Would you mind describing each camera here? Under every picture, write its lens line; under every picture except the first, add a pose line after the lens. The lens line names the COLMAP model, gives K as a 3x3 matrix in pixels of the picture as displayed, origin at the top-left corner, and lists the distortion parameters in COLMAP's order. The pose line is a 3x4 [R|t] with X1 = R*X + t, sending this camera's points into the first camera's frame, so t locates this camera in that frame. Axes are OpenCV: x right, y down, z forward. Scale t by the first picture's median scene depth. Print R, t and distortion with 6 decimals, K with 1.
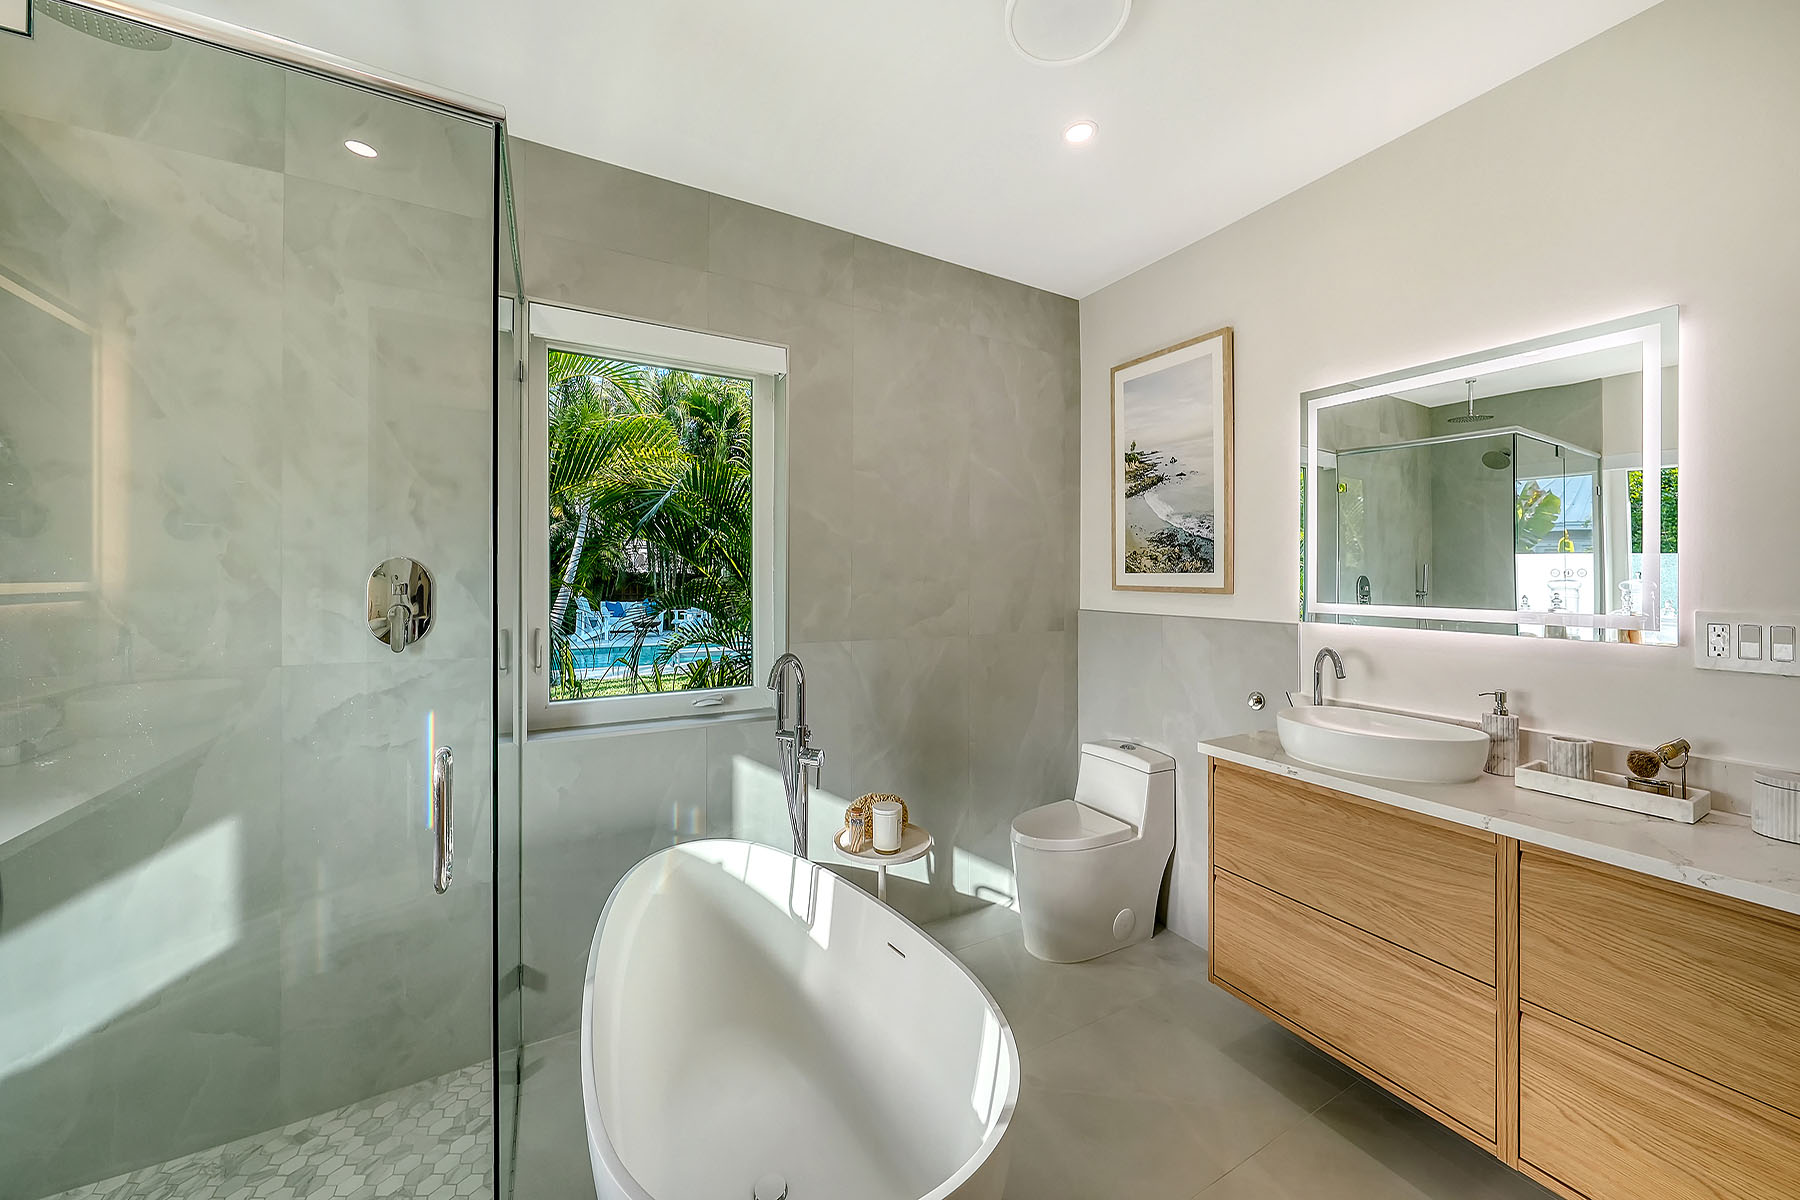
lens RADIAL K [[655.7, 0, 905.4], [0, 655.7, 586.6], [0, 0, 1]] dist [-0.012075, -0.000413]
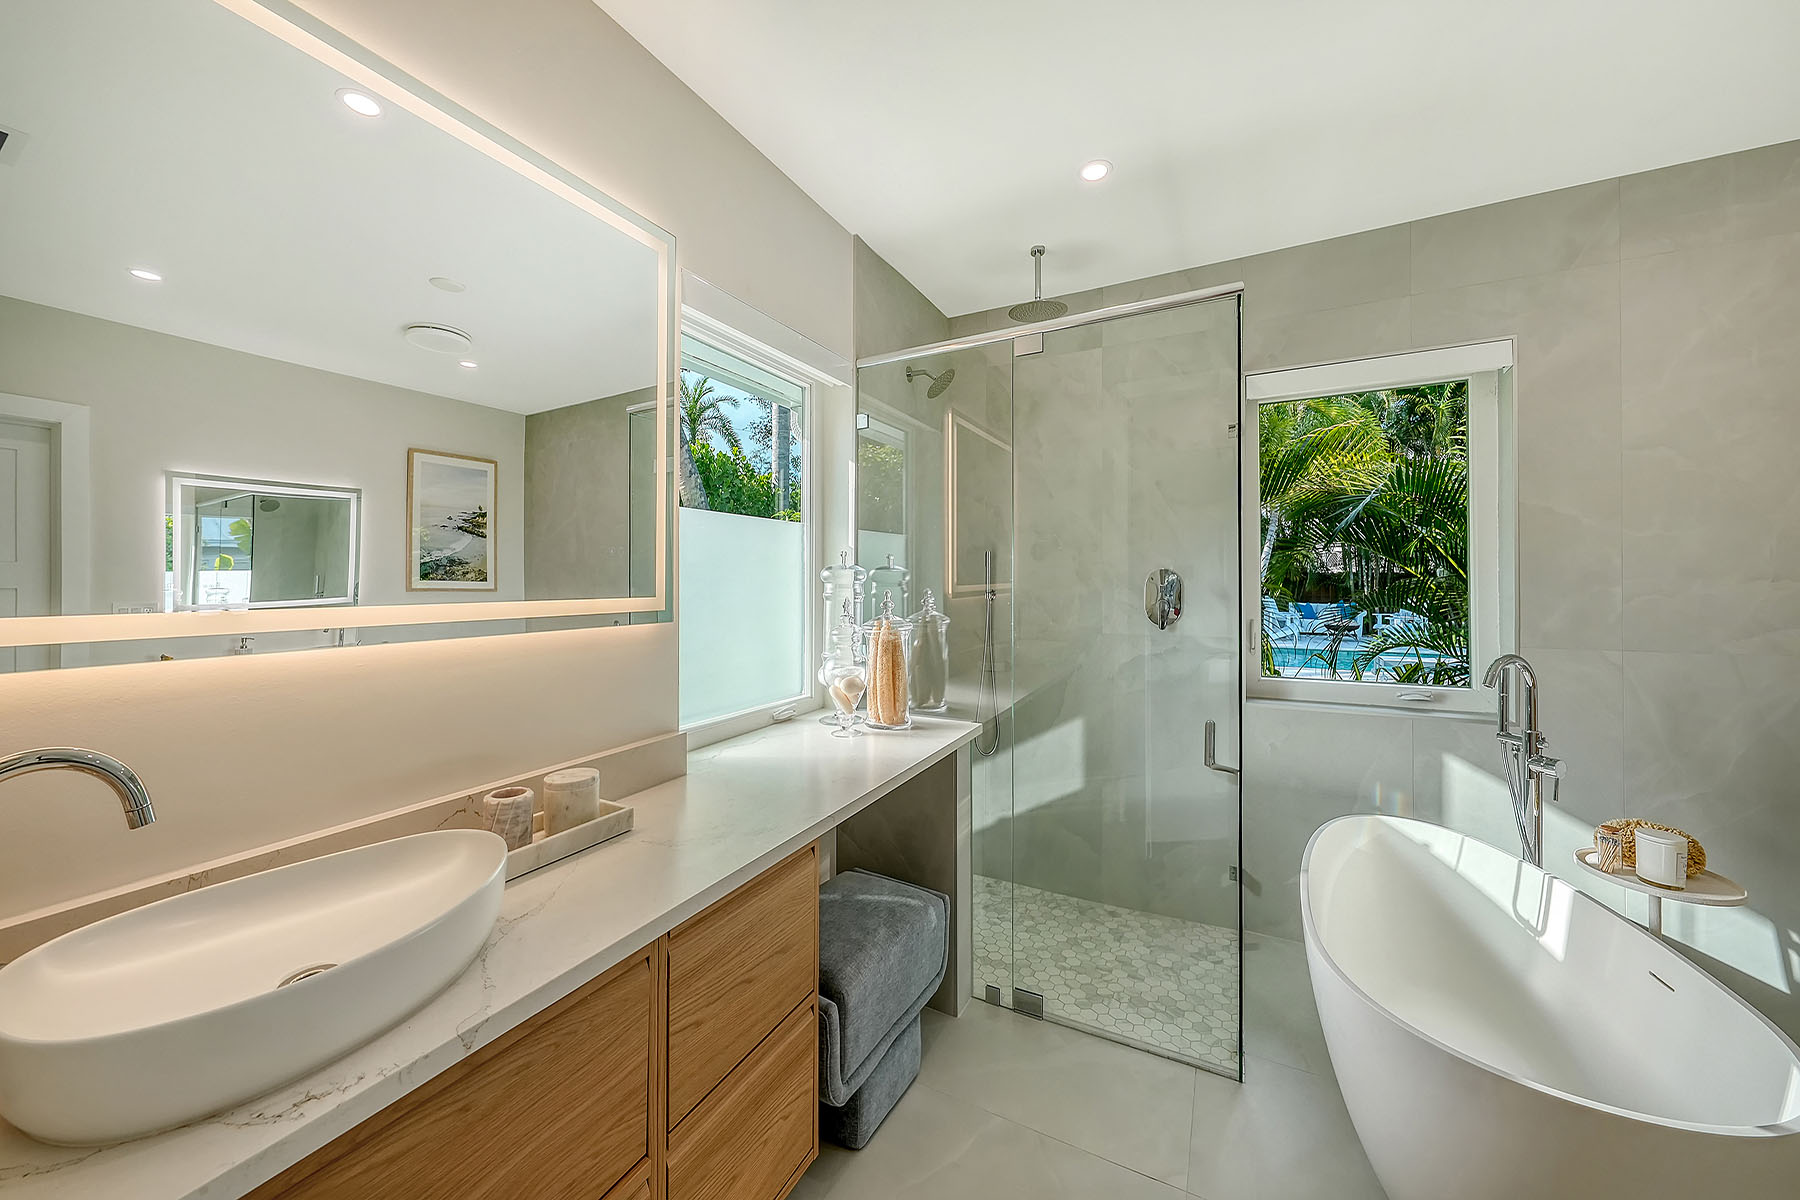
lens RADIAL K [[624.4, 0, 903.4], [0, 624.4, 584.2], [0, 0, 1]] dist [0.002023, -0.000181]
pose [[0.550652, -0.005439, -0.834717, 0.096333], [0.000880, 0.999982, -0.005936, -0.000115], [0.834734, 0.002534, 0.550647, -0.267471]]
